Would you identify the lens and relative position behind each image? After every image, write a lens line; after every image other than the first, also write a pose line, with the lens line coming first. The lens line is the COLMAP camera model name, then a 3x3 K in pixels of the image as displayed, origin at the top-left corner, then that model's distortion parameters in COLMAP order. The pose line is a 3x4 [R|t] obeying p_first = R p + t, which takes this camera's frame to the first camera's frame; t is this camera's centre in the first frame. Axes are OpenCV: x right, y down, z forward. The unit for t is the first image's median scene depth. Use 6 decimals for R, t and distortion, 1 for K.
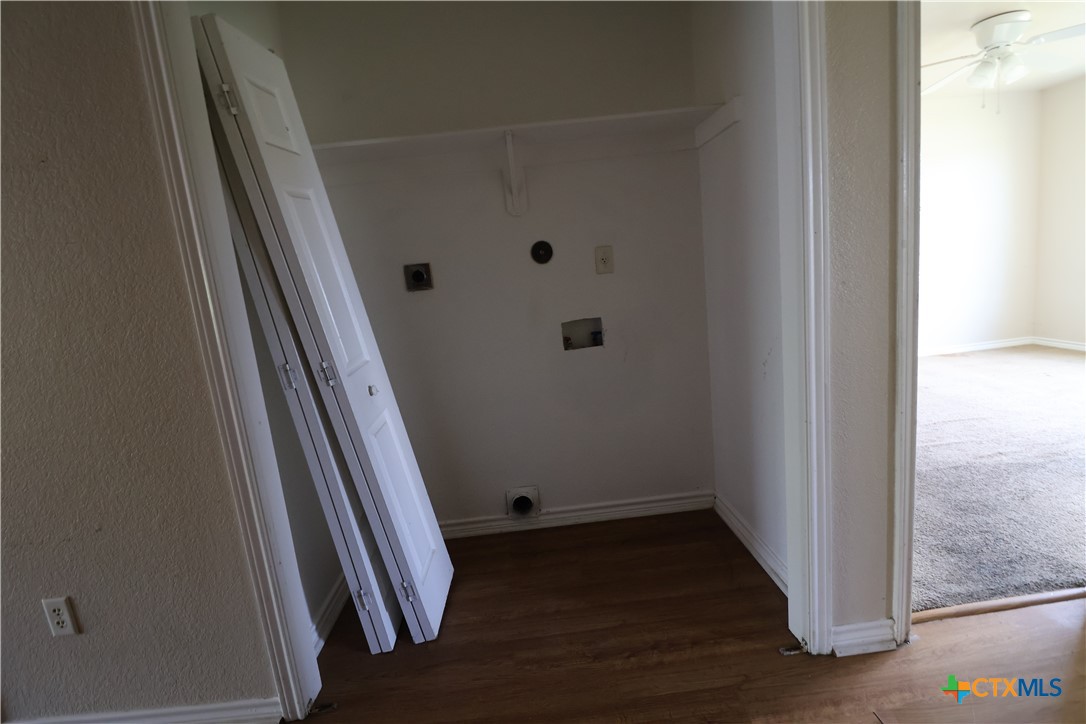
lens RADIAL K [[504.8, 0, 542.6], [0, 504.8, 362.4], [0, 0, 1]] dist [-0.012695, -0.005685]
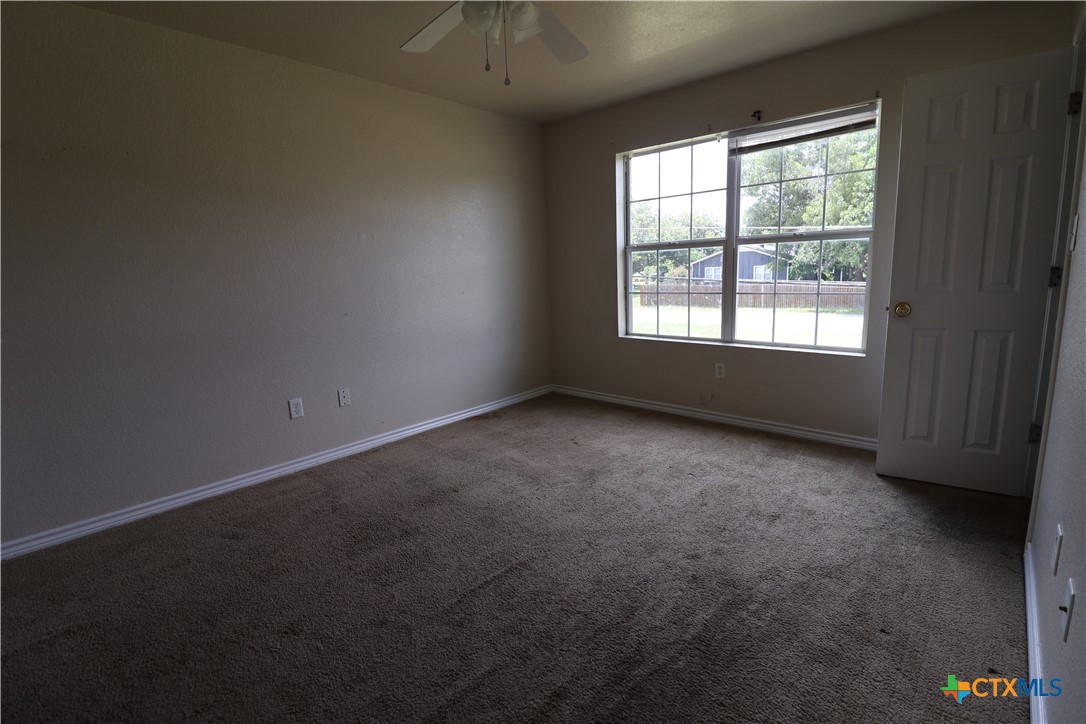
lens RADIAL K [[504.8, 0, 549.8], [0, 504.8, 363.5], [0, 0, 1]] dist [-0.012695, -0.005685]
pose [[0.697068, -0.044989, 0.715592, 0.484567], [0.080981, 0.996583, -0.016230, -0.134106], [-0.712417, 0.069263, 0.698330, 0.537542]]
